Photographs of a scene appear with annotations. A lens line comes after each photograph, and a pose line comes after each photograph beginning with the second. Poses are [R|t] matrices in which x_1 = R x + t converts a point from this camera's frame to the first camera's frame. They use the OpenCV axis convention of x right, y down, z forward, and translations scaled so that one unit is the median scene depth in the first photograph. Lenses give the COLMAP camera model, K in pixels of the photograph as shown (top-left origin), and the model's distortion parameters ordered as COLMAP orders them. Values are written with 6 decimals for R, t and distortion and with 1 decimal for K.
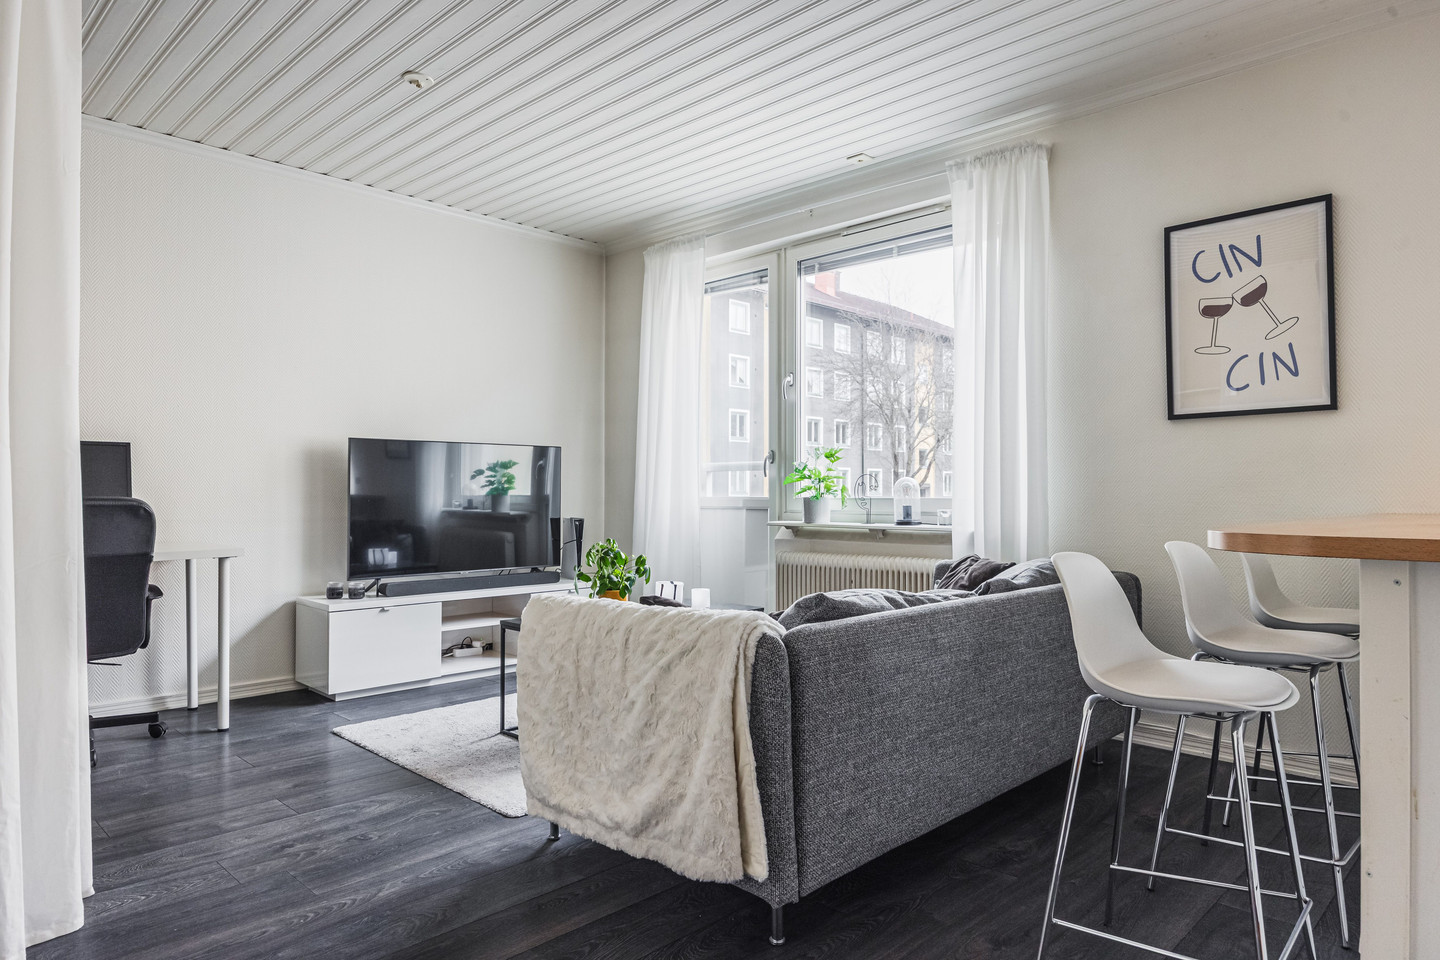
lens RADIAL K [[898.3, 0, 721.4], [0, 898.3, 482.0], [0, 0, 1]] dist [0.017873, 0.000286]
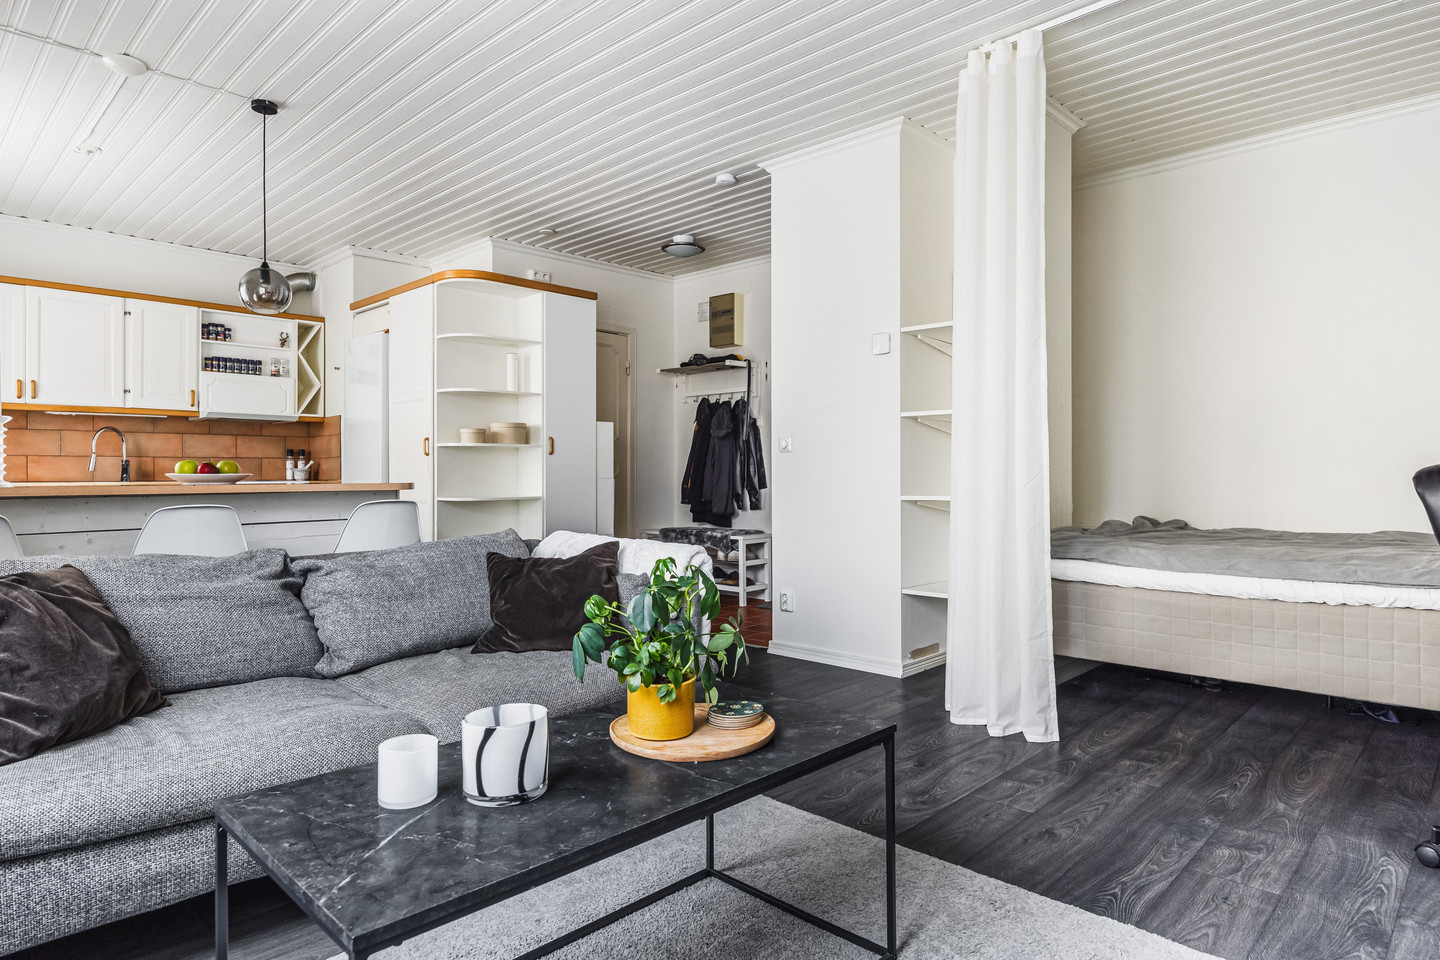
lens RADIAL K [[829.3, 0, 718.8], [0, 829.3, 478.2], [0, 0, 1]] dist [0.002983, -0.000394]
pose [[-0.999964, 0.004903, -0.006974, -0.046853], [0.004959, 0.999956, -0.008002, 0.008502], [0.006934, -0.008036, -0.999944, 0.451231]]
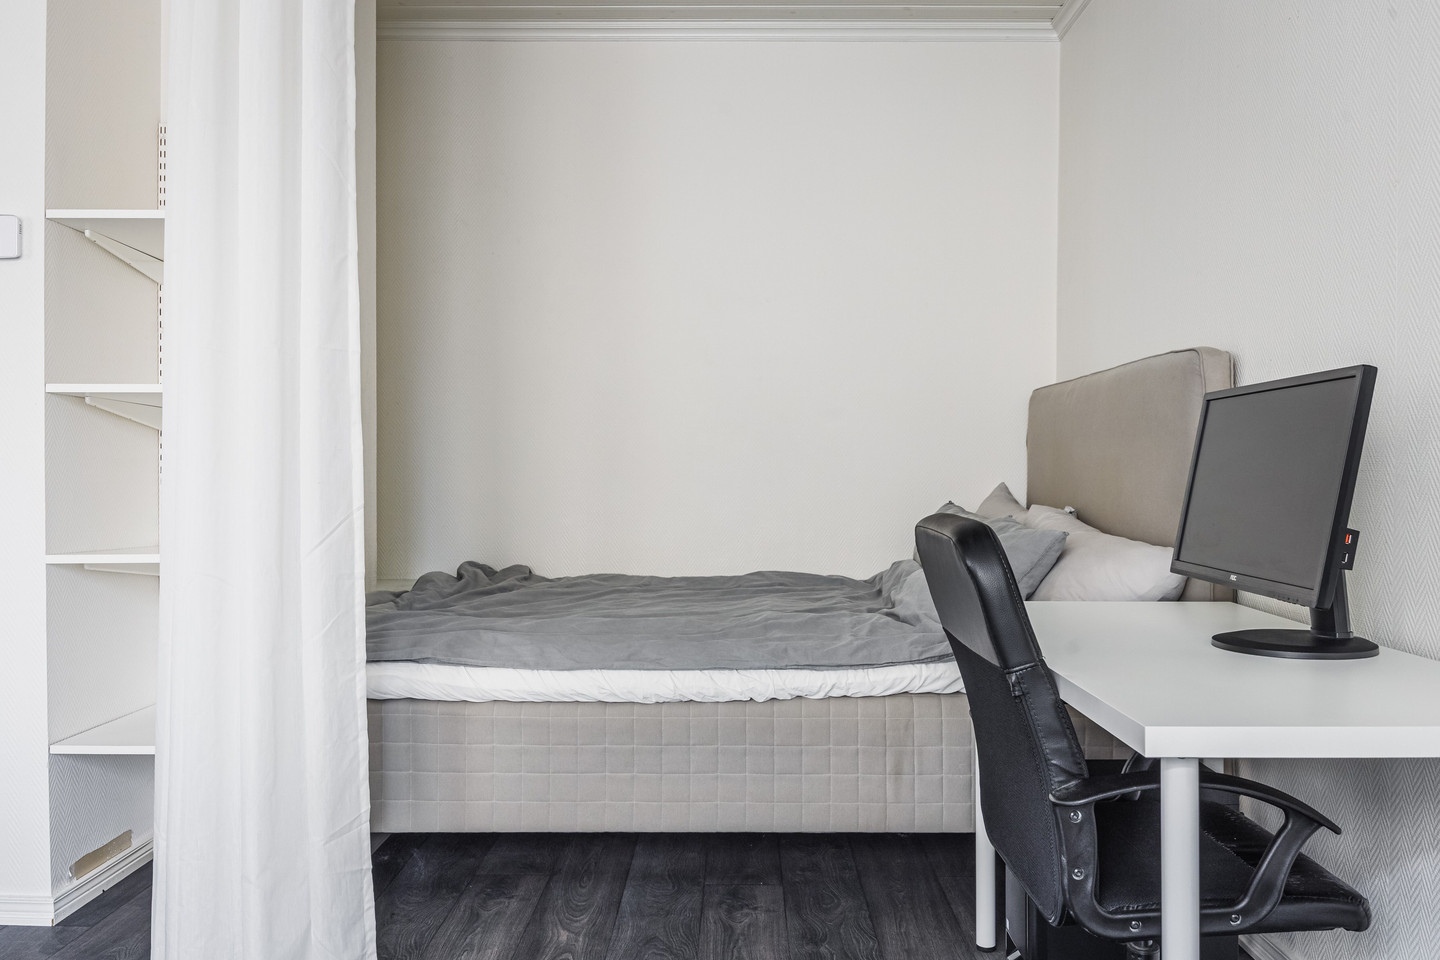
lens RADIAL K [[1113.4, 0, 721.3], [0, 1113.4, 478.2], [0, 0, 1]] dist [-0.000932, -0.008989]
pose [[-0.723979, 0.008952, -0.689764, -0.066099], [0.010494, 0.999943, 0.001963, -0.000179], [0.689742, -0.005818, -0.724032, 0.373767]]
